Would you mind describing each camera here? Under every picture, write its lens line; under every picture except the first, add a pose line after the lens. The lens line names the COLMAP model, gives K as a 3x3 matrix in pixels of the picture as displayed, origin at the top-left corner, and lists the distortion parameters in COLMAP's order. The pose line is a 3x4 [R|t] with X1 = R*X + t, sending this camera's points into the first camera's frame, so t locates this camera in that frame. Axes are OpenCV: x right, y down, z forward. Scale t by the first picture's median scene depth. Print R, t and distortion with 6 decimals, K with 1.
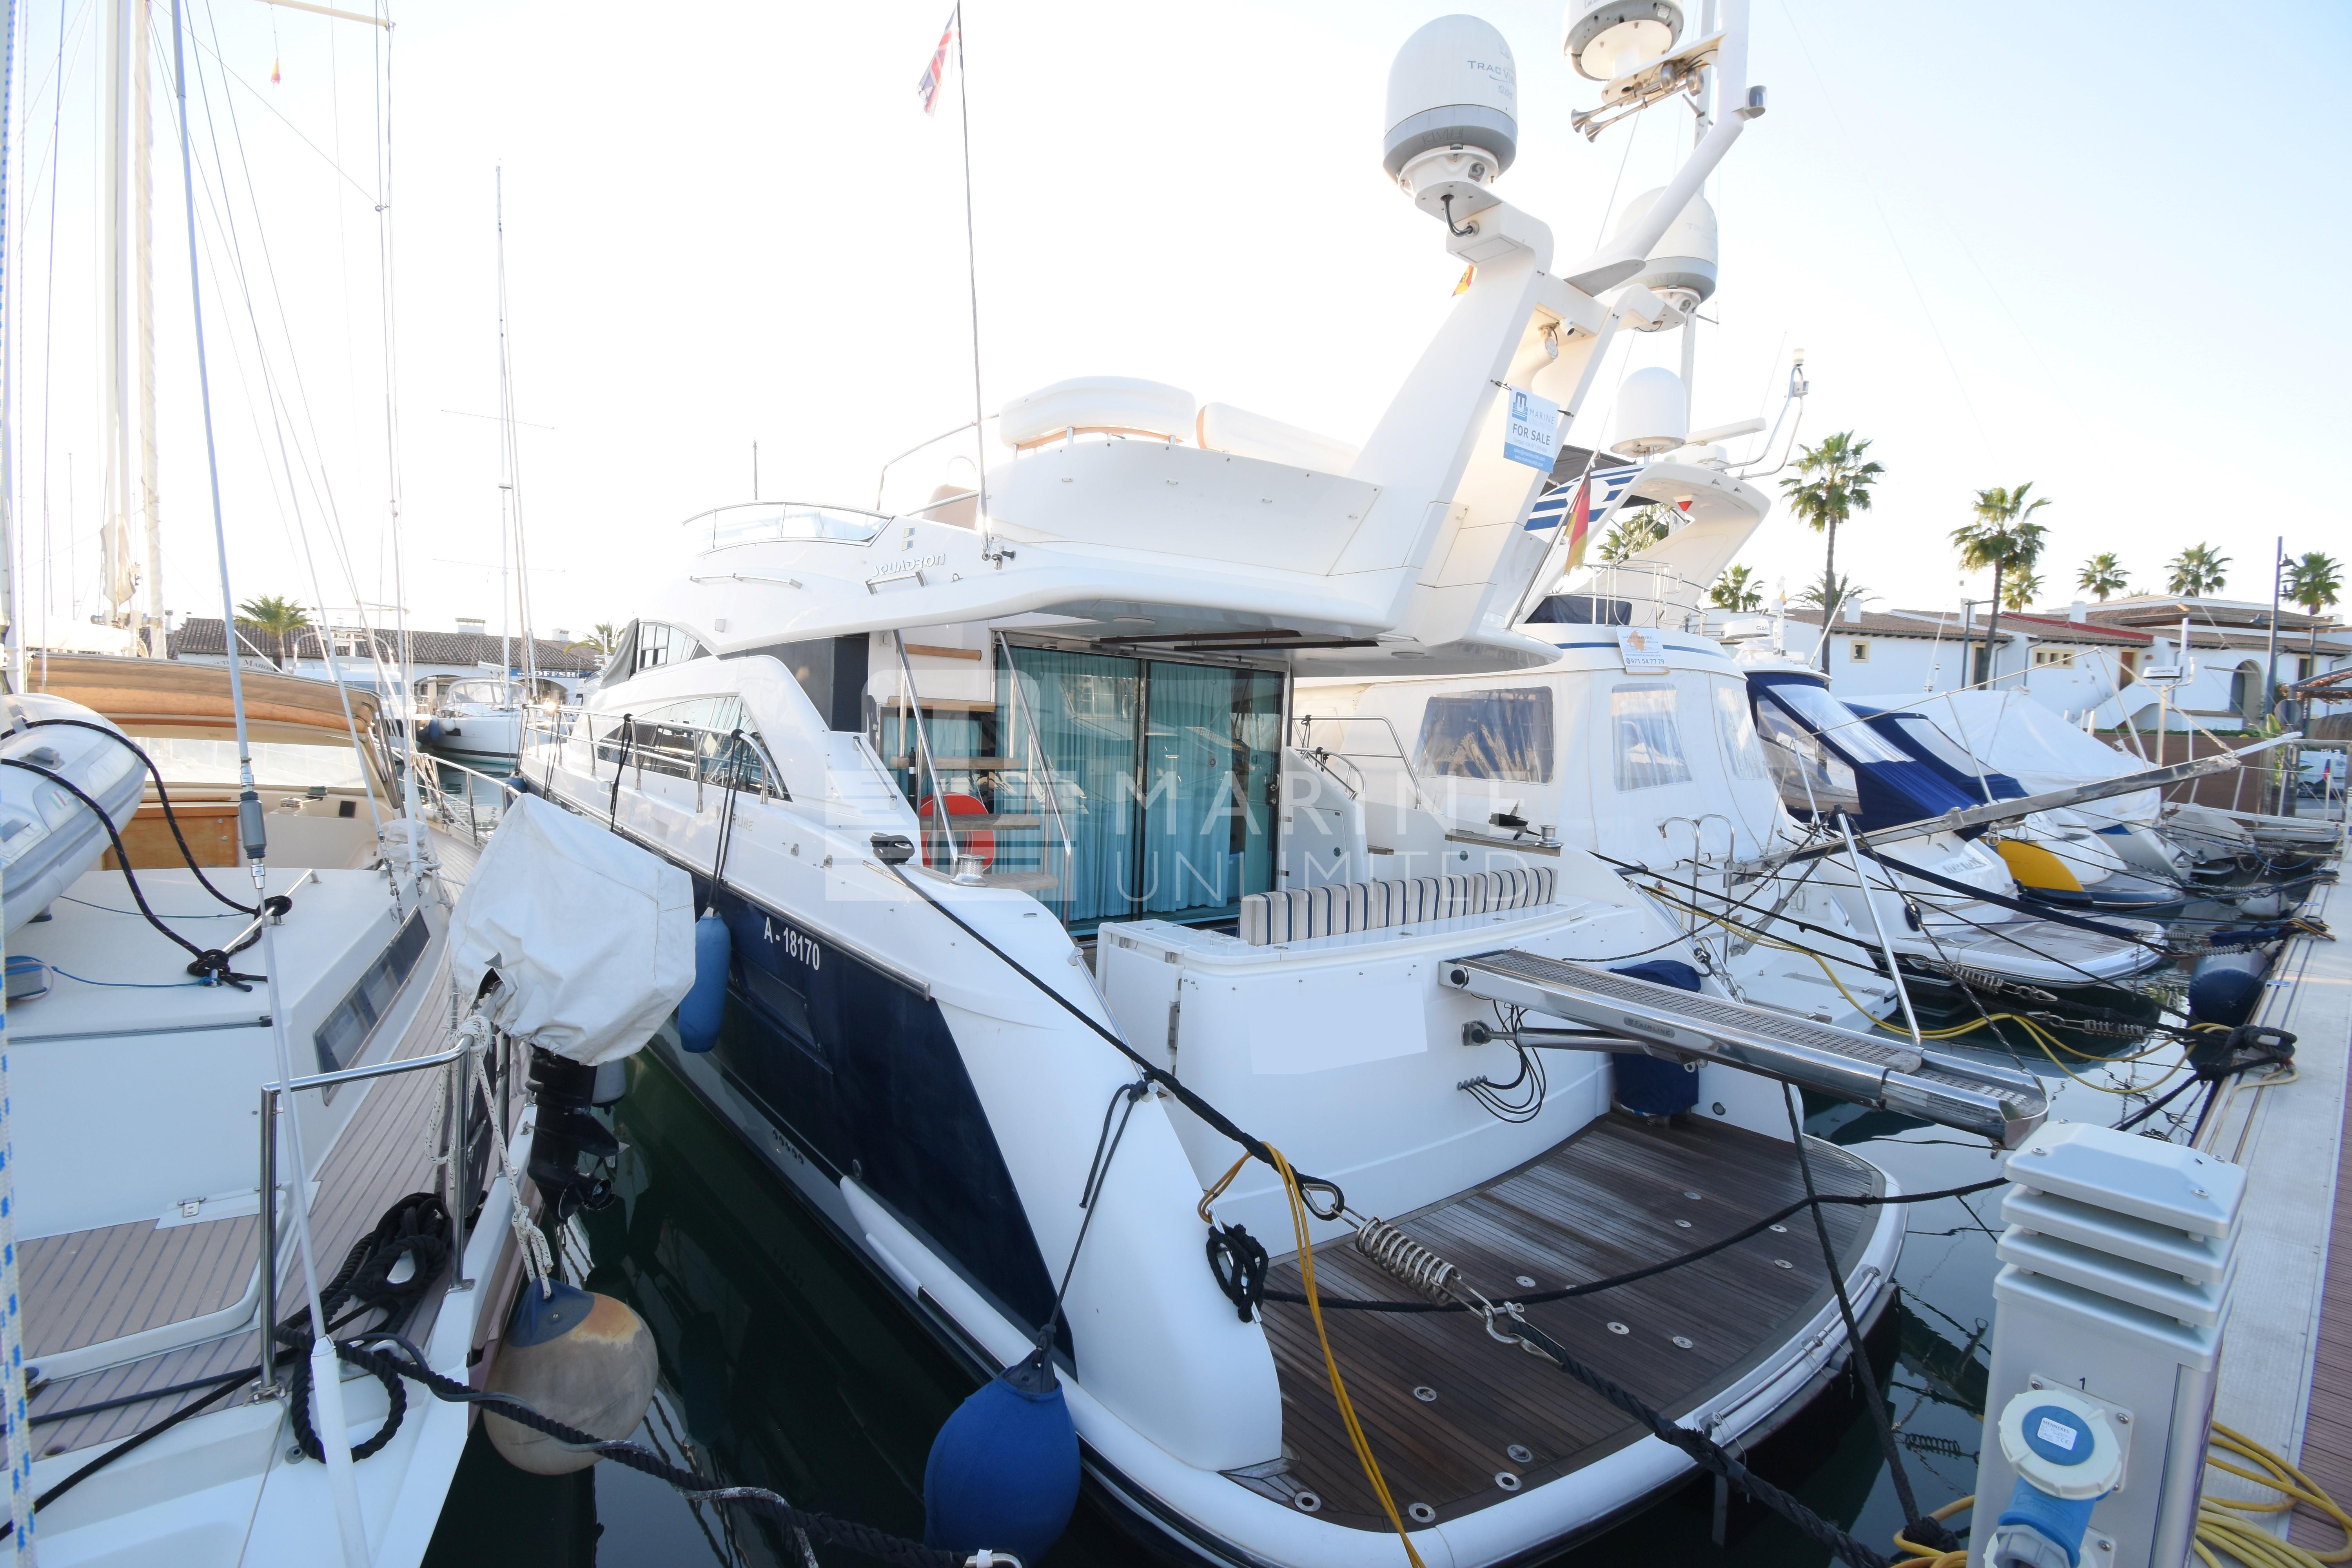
lens RADIAL K [[1072.1, 0, 1175.8], [0, 1072.1, 758.5], [0, 0, 1]] dist [0.004146, -0.014217]
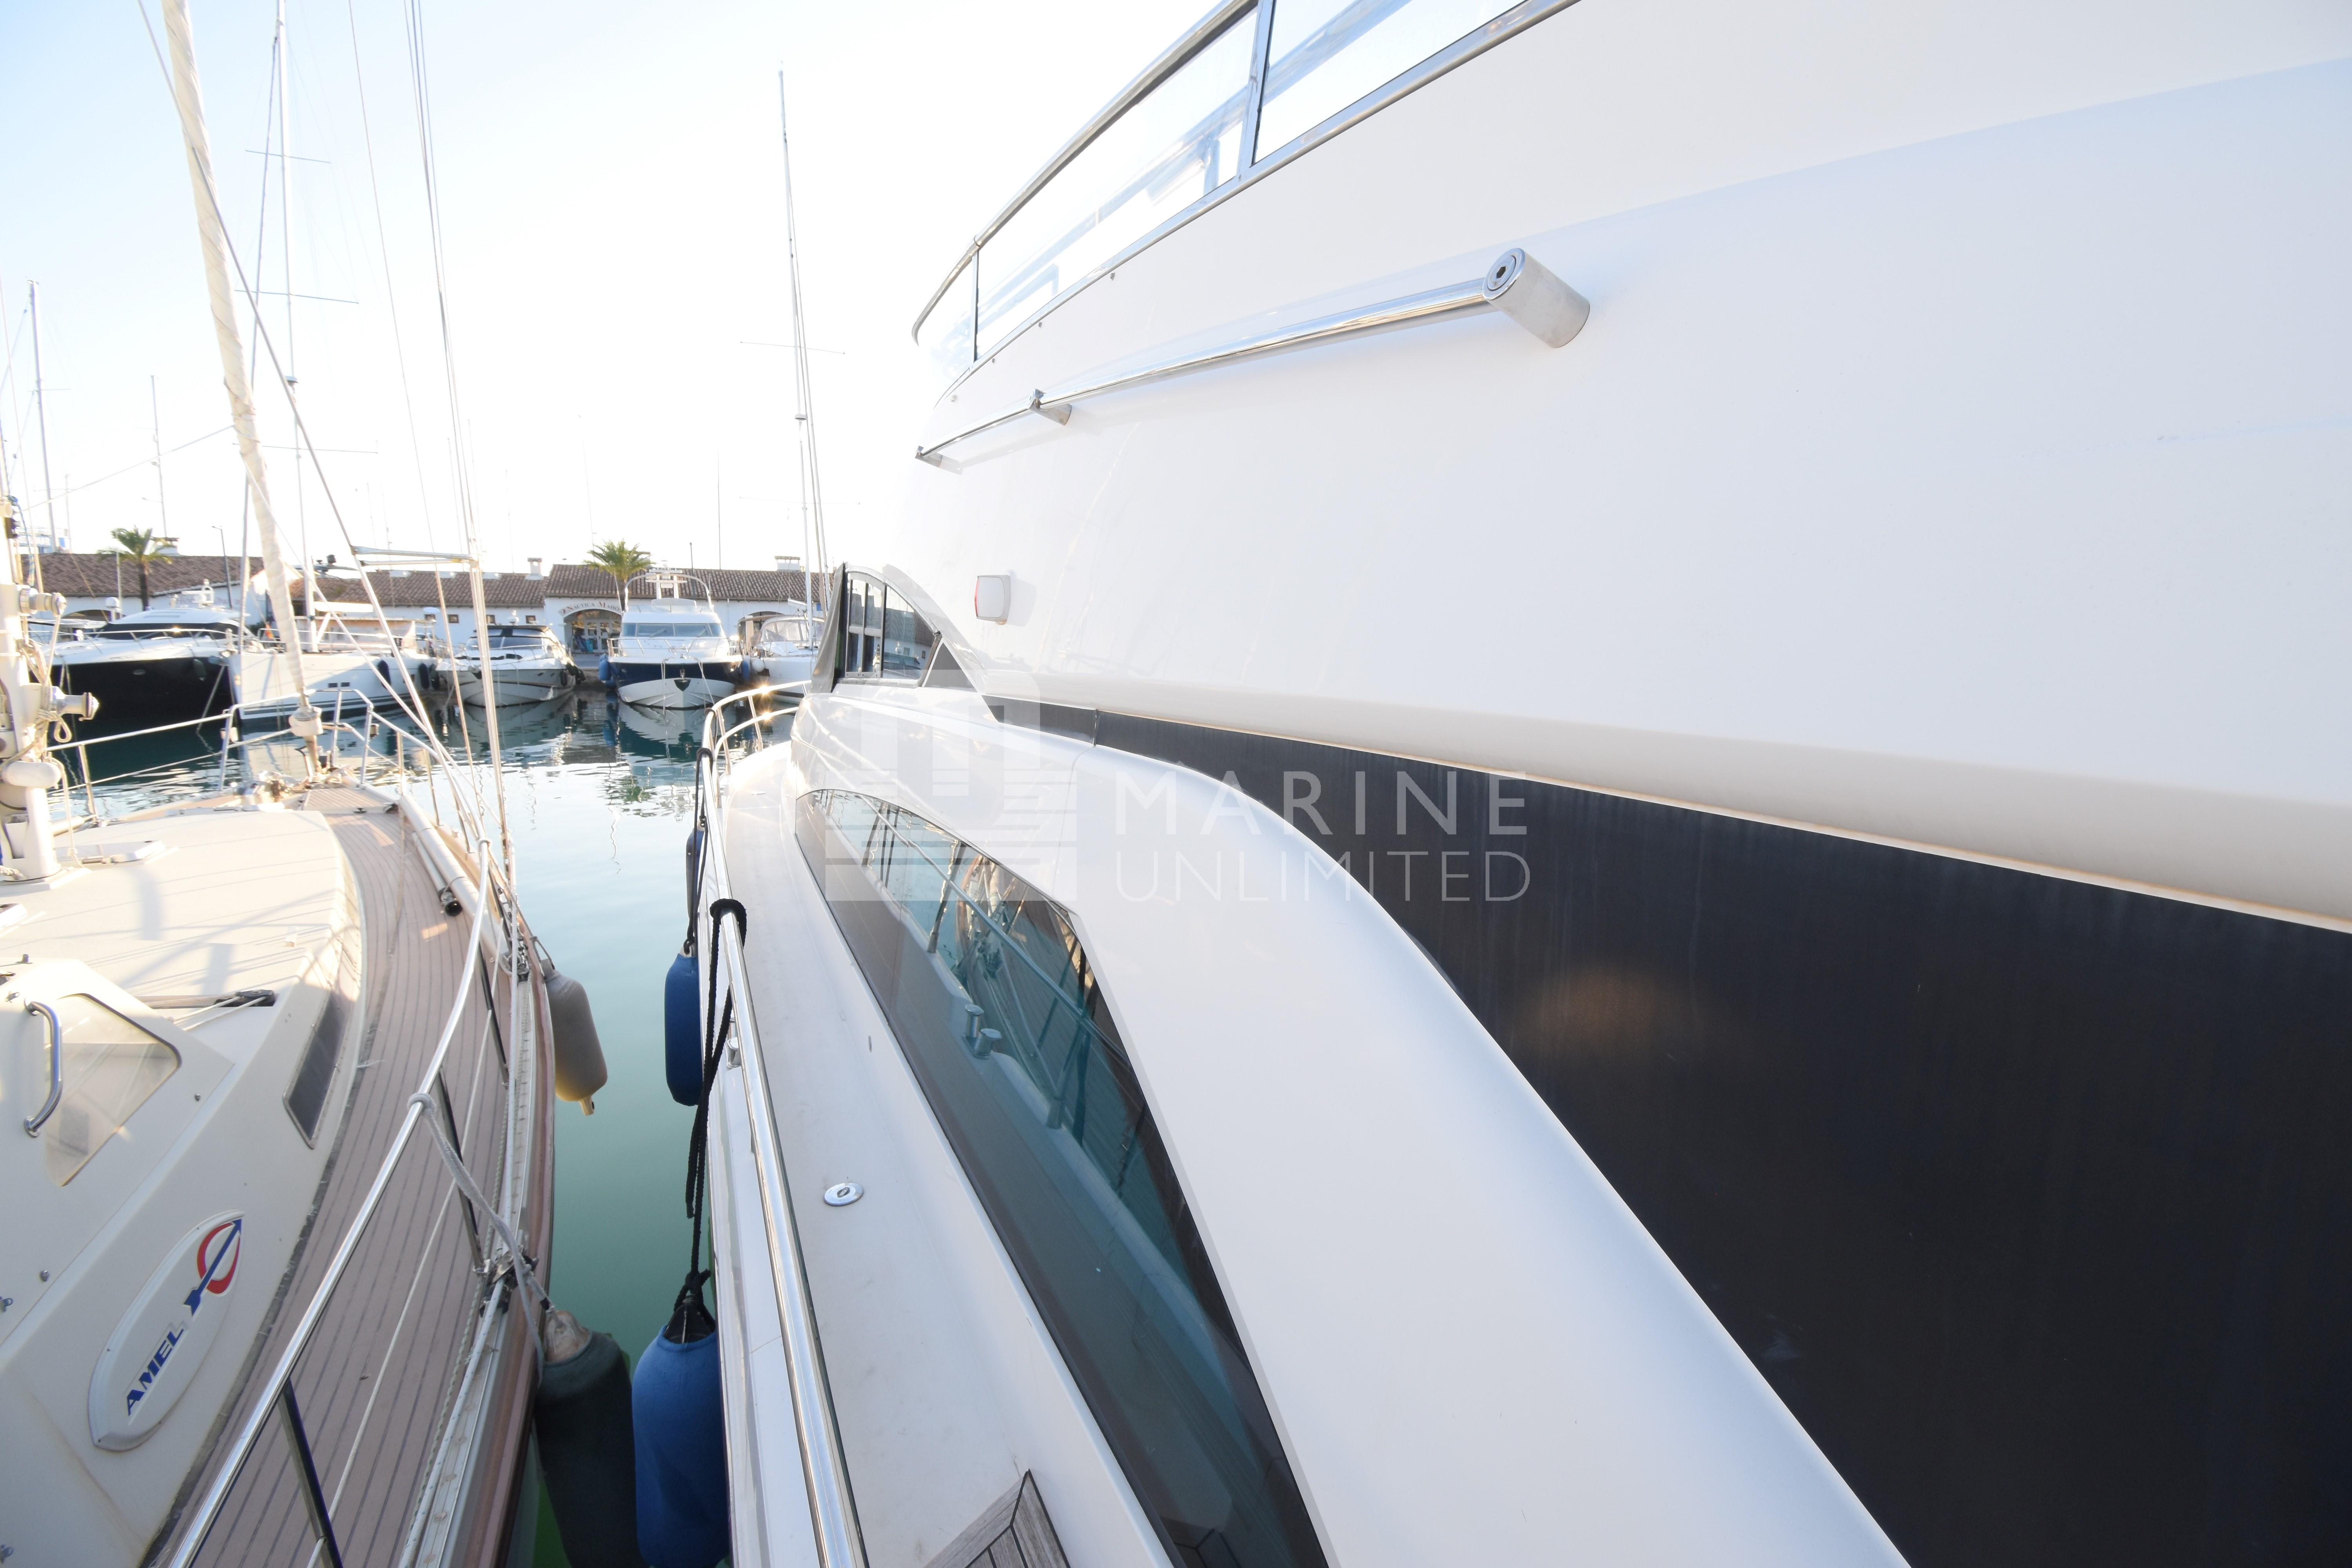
lens RADIAL K [[1072.1, 0, 1154.4], [0, 1072.1, 779.7], [0, 0, 1]] dist [0.004146, -0.014217]
pose [[0.963770, 0.020400, -0.265954, -0.045178], [0.004964, 0.995526, 0.094352, -0.015137], [0.266689, -0.092254, 0.959357, 0.108132]]
